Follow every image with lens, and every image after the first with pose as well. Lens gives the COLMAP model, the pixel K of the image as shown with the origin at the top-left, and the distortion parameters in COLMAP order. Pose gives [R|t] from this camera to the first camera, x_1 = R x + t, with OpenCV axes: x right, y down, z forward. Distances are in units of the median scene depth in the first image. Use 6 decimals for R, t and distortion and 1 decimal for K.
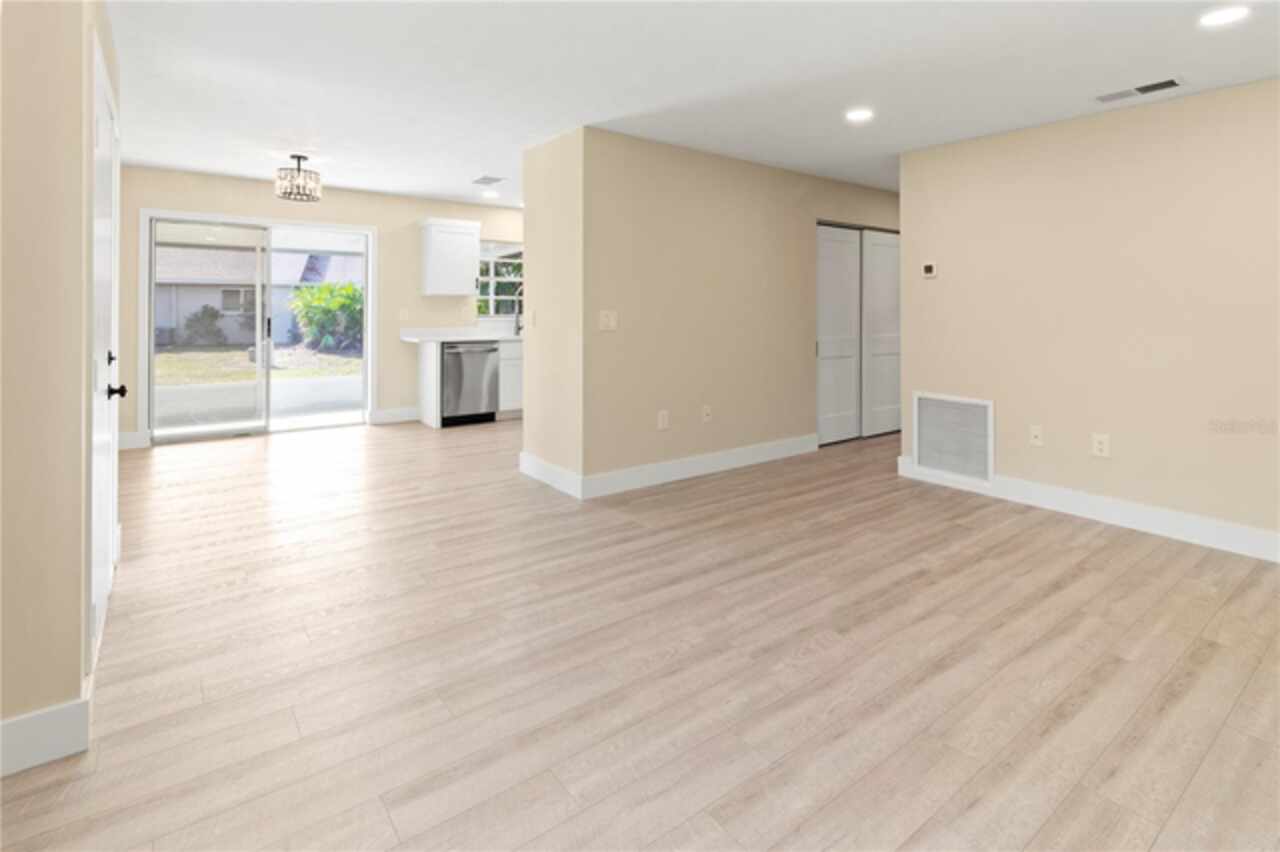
lens RADIAL K [[598.9, 0, 653.9], [0, 598.9, 312.7], [0, 0, 1]] dist [-0.002699, -0.001199]
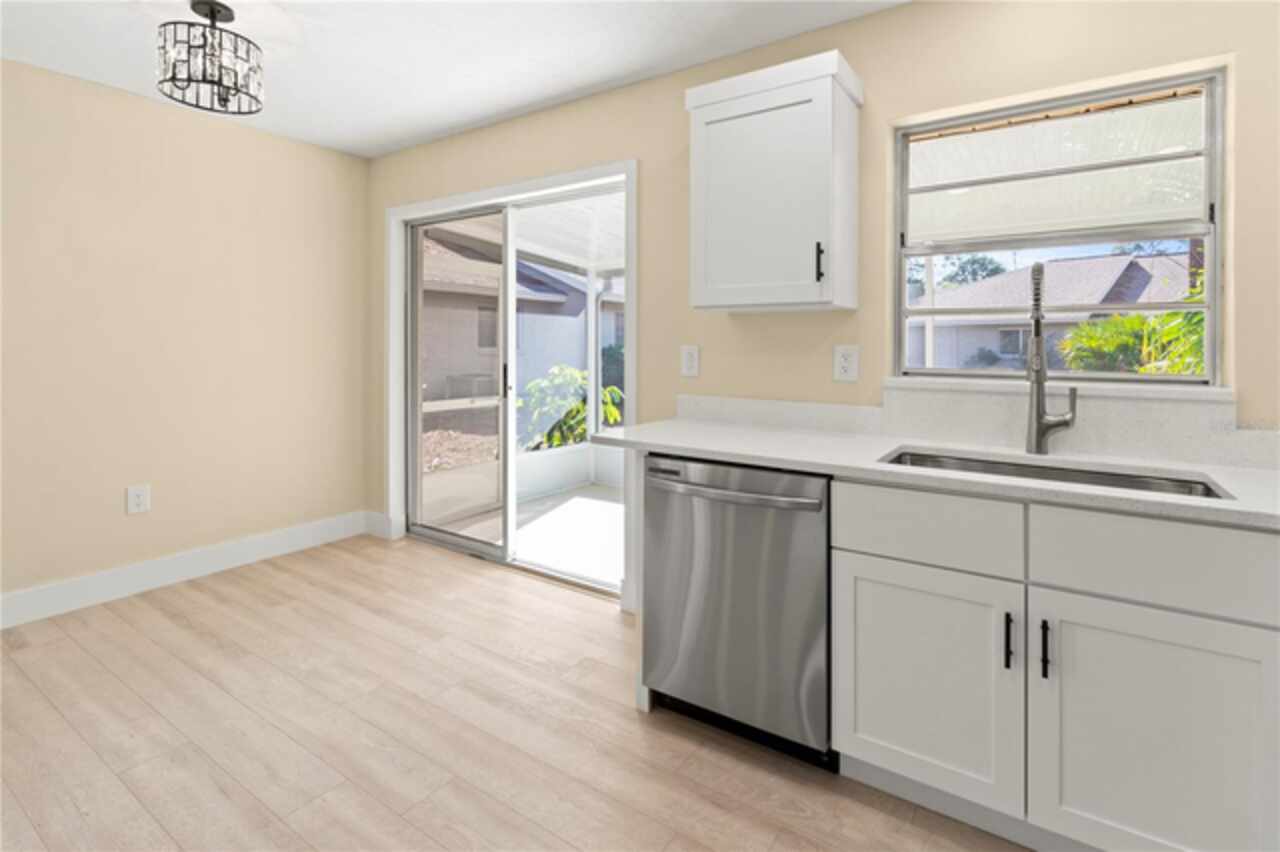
lens RADIAL K [[598.9, 0, 644.2], [0, 598.9, 352.3], [0, 0, 1]] dist [-0.002699, -0.001199]
pose [[0.304466, 0.003872, -0.952515, -0.039817], [-0.008434, 0.999963, 0.001369, -0.004222], [0.952486, 0.007617, 0.304487, 0.846984]]
